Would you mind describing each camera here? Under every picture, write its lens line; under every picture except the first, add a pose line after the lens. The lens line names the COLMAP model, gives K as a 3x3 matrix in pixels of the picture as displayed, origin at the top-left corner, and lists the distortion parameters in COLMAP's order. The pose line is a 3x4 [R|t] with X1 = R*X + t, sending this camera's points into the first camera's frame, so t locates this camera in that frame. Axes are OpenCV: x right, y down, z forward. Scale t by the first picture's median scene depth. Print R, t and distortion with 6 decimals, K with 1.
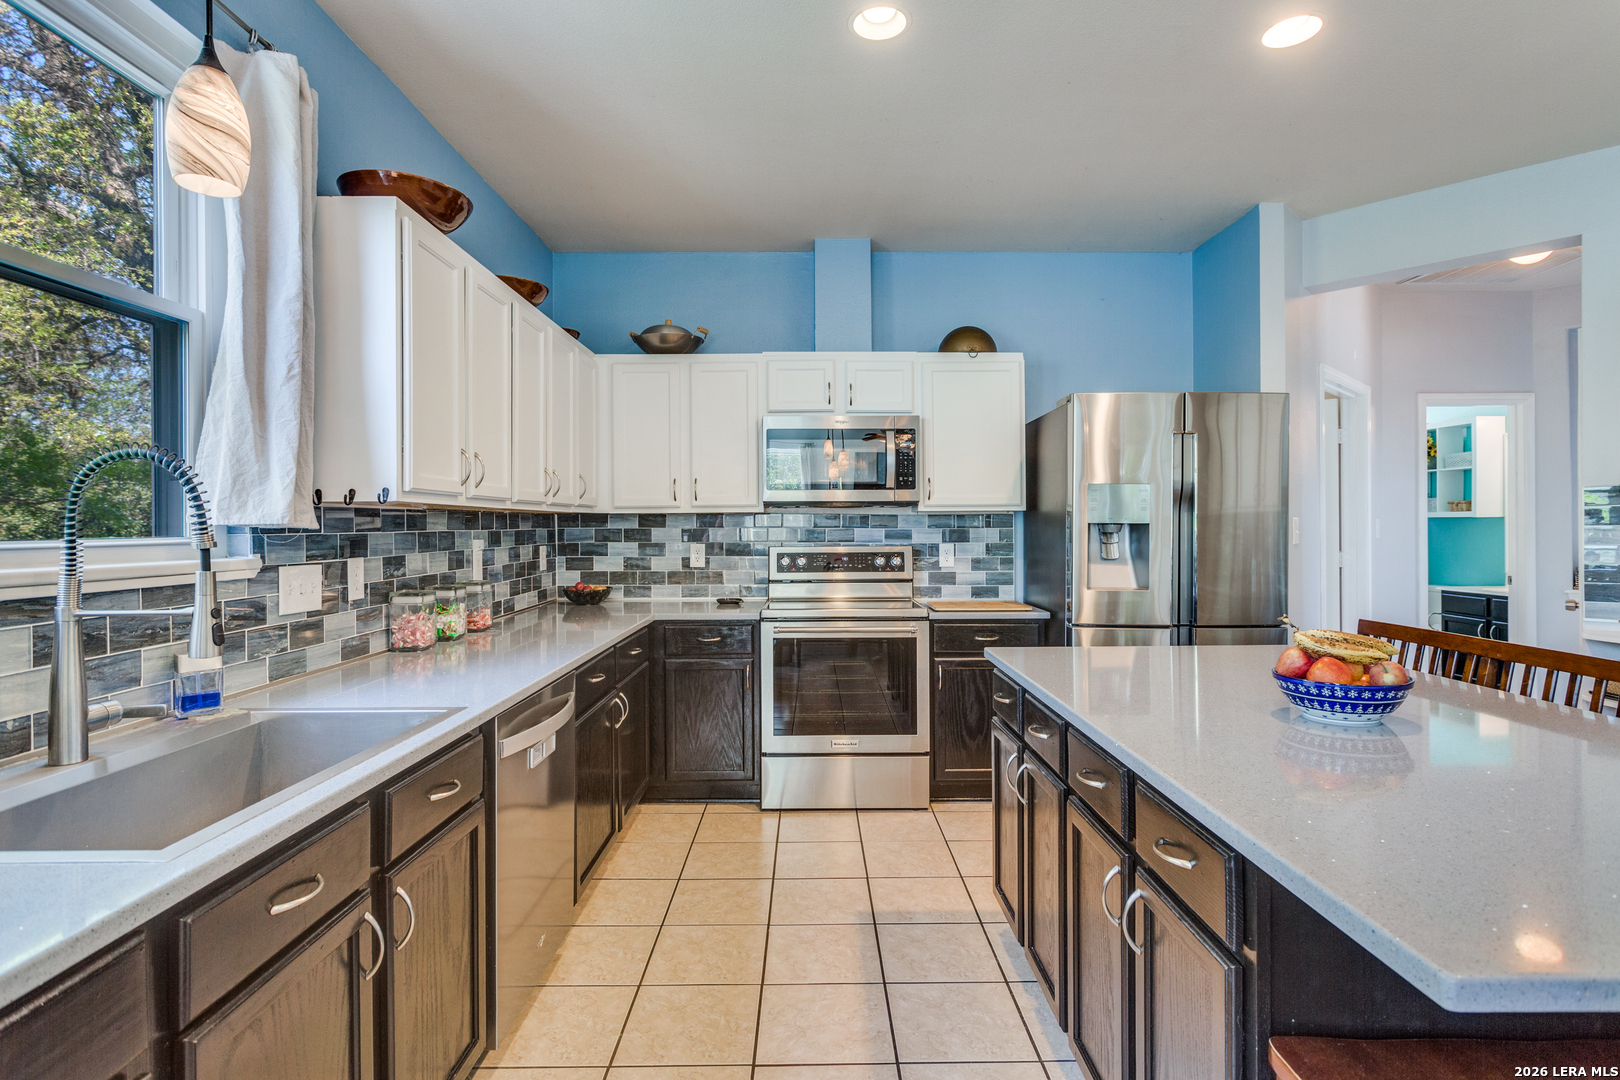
lens RADIAL K [[791.4, 0, 834.5], [0, 791.4, 530.8], [0, 0, 1]] dist [-0.006844, 0.001405]
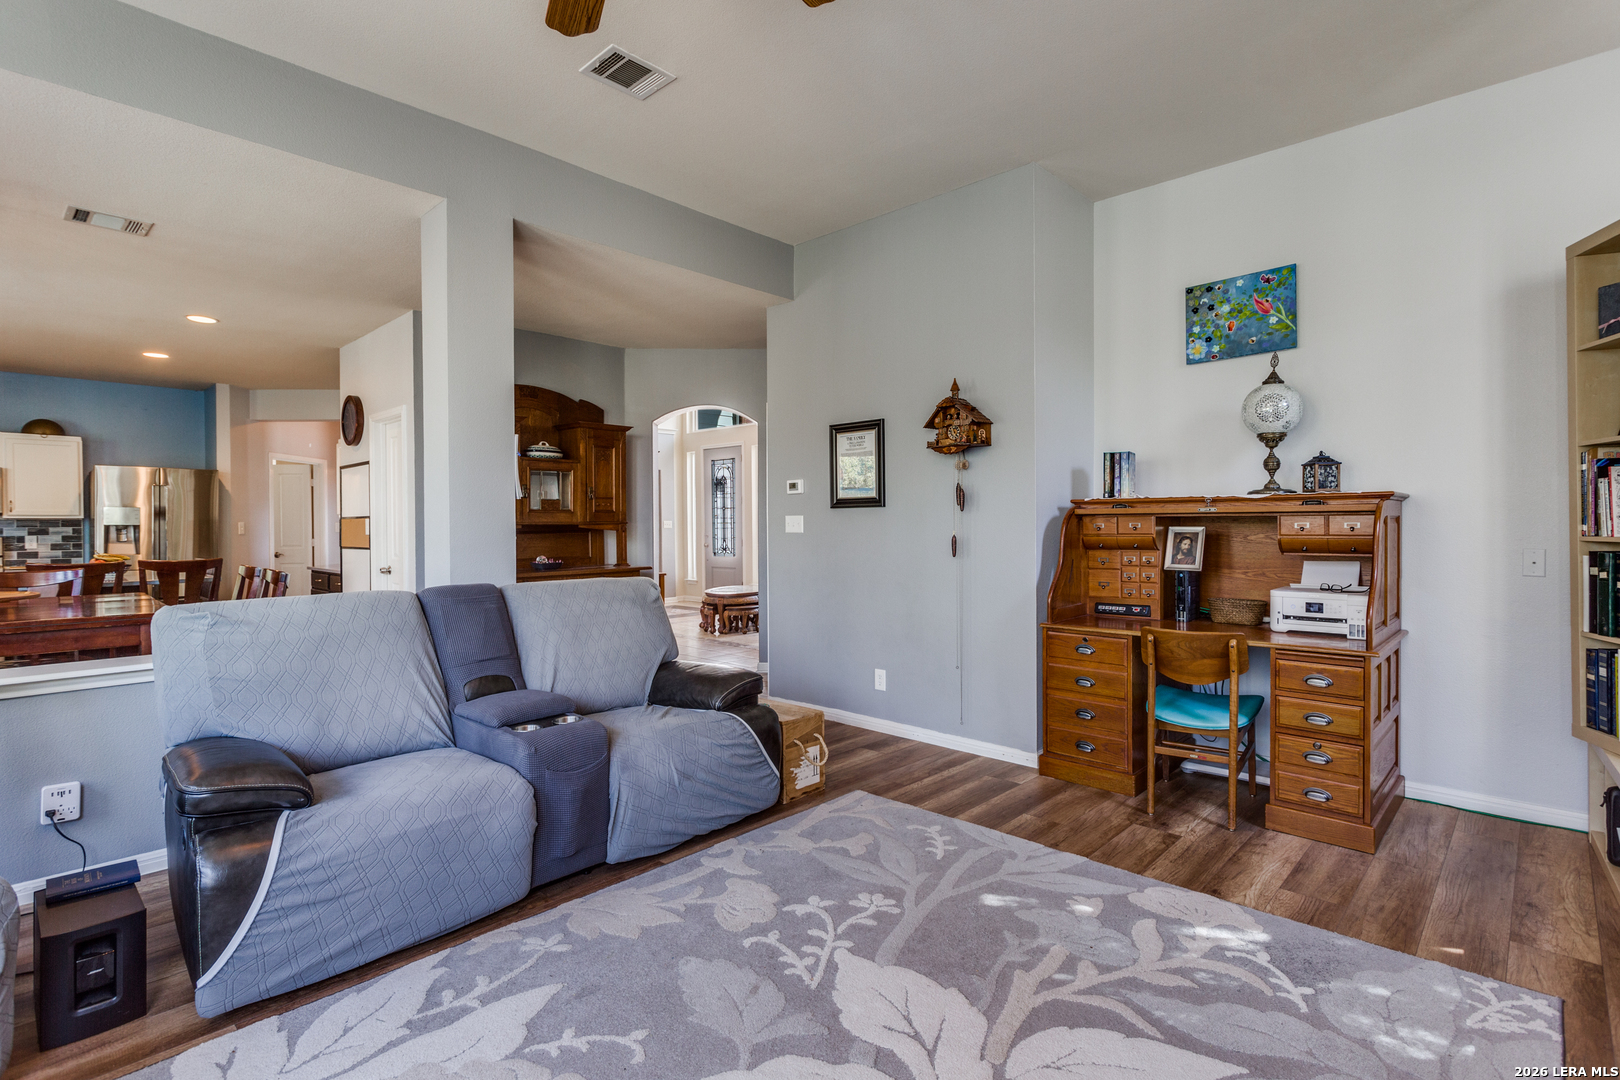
lens RADIAL K [[791.4, 0, 834.5], [0, 791.4, 530.8], [0, 0, 1]] dist [-0.006844, 0.001405]
pose [[0.696575, -0.003384, 0.717476, 0.142802], [0.004254, 0.999991, 0.000587, 0.012345], [-0.717471, 0.002643, 0.696583, -1.728914]]
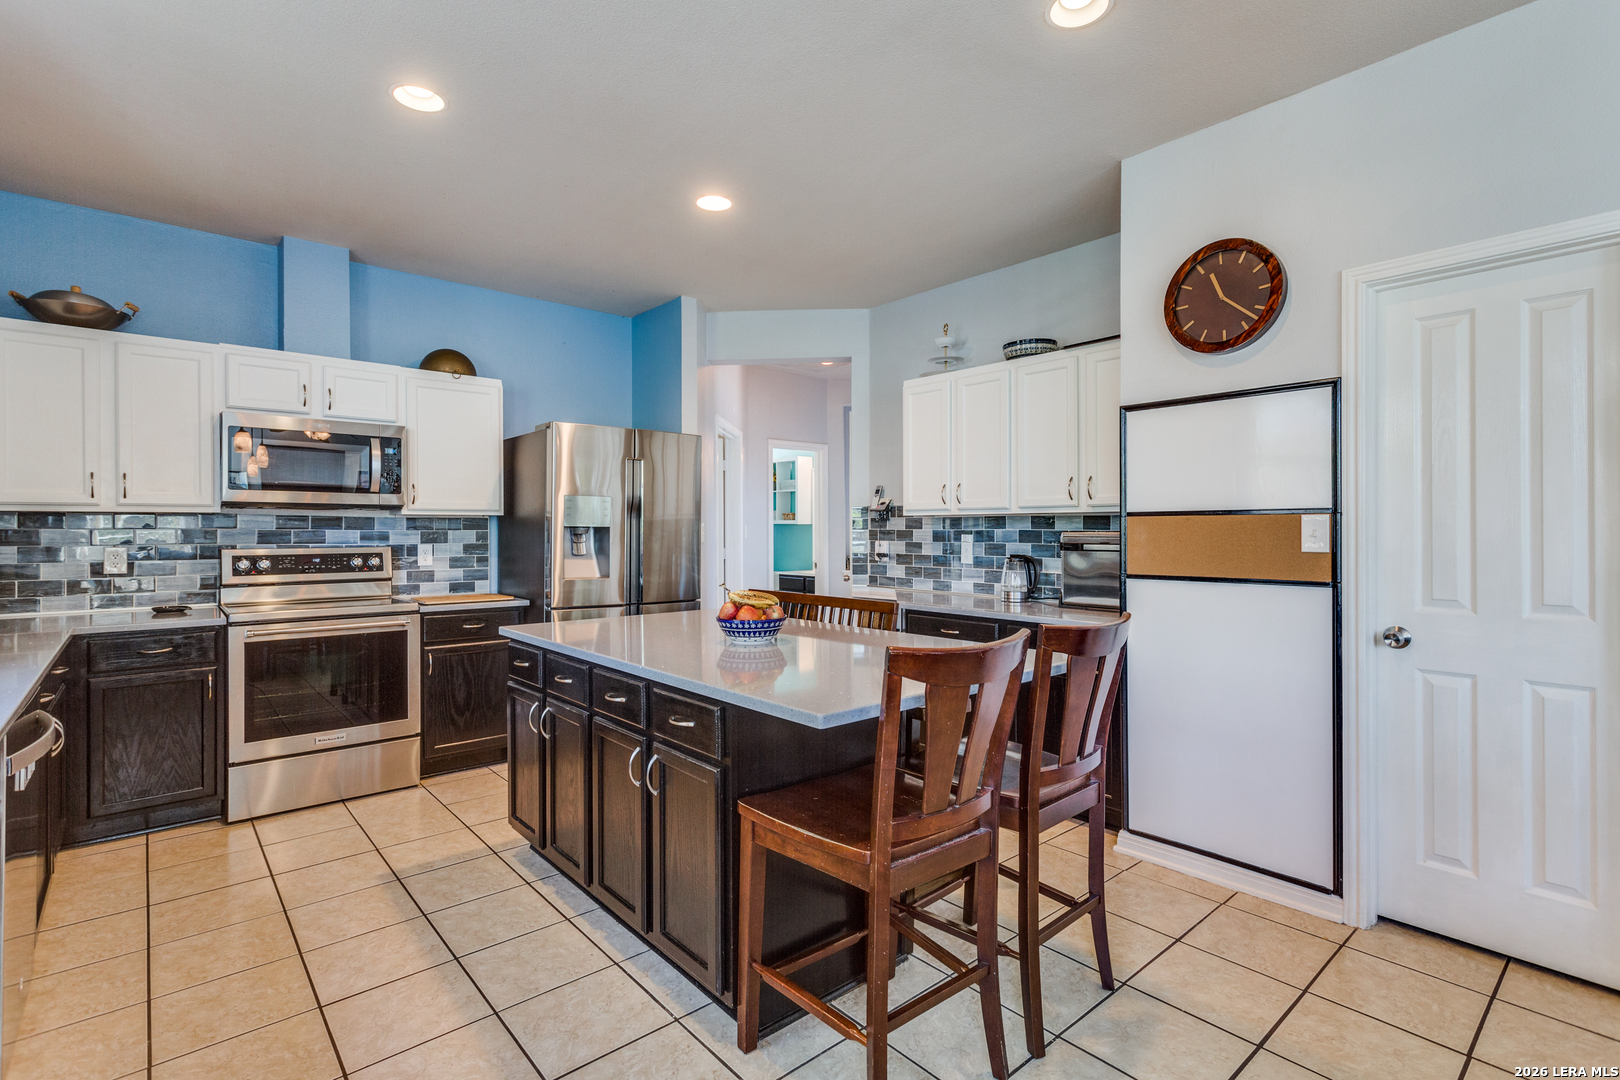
lens RADIAL K [[756.6, 0, 789.3], [0, 756.6, 530.4], [0, 0, 1]] dist [-0.001201, 0.000409]
pose [[0.775698, 0.002881, 0.631097, -0.138970], [0.000004, 0.999990, -0.004570, 0.002029], [-0.631104, 0.003547, 0.775690, -0.135410]]
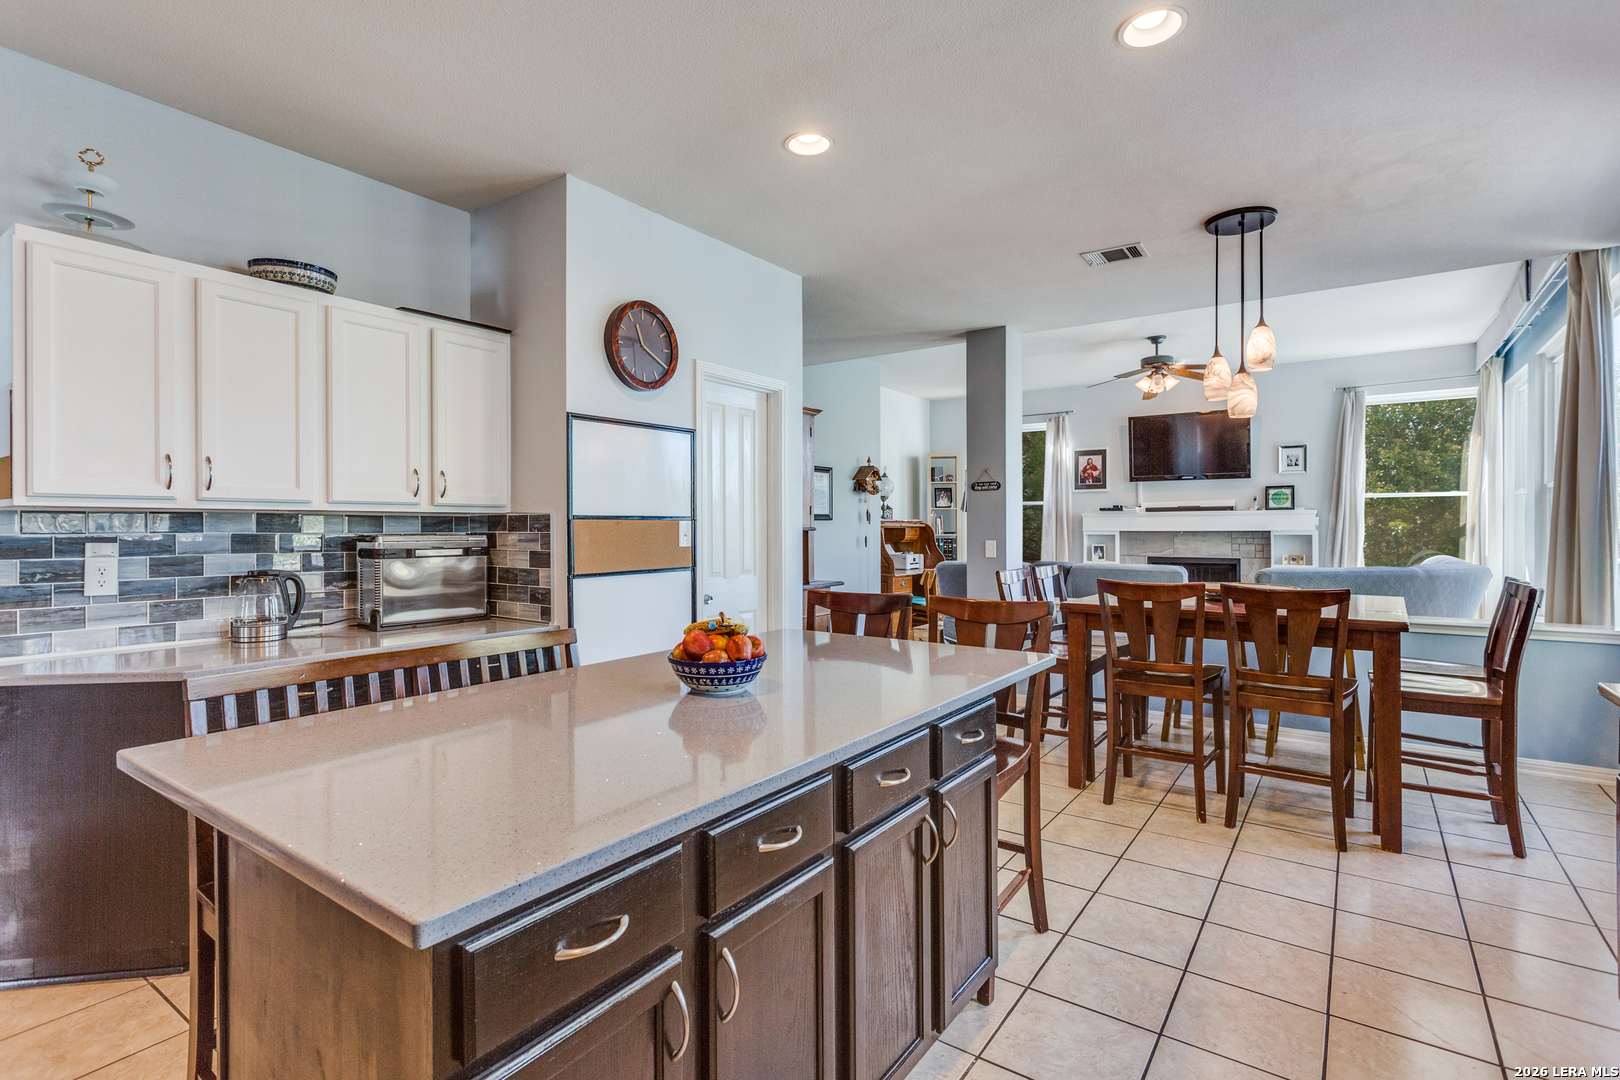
lens RADIAL K [[756.6, 0, 789.3], [0, 756.6, 530.4], [0, 0, 1]] dist [-0.001201, 0.000409]
pose [[-0.798245, 0.003069, 0.602325, -0.049925], [0.007868, 0.999955, 0.005333, -0.006474], [-0.602281, 0.008996, -0.798233, 0.752559]]
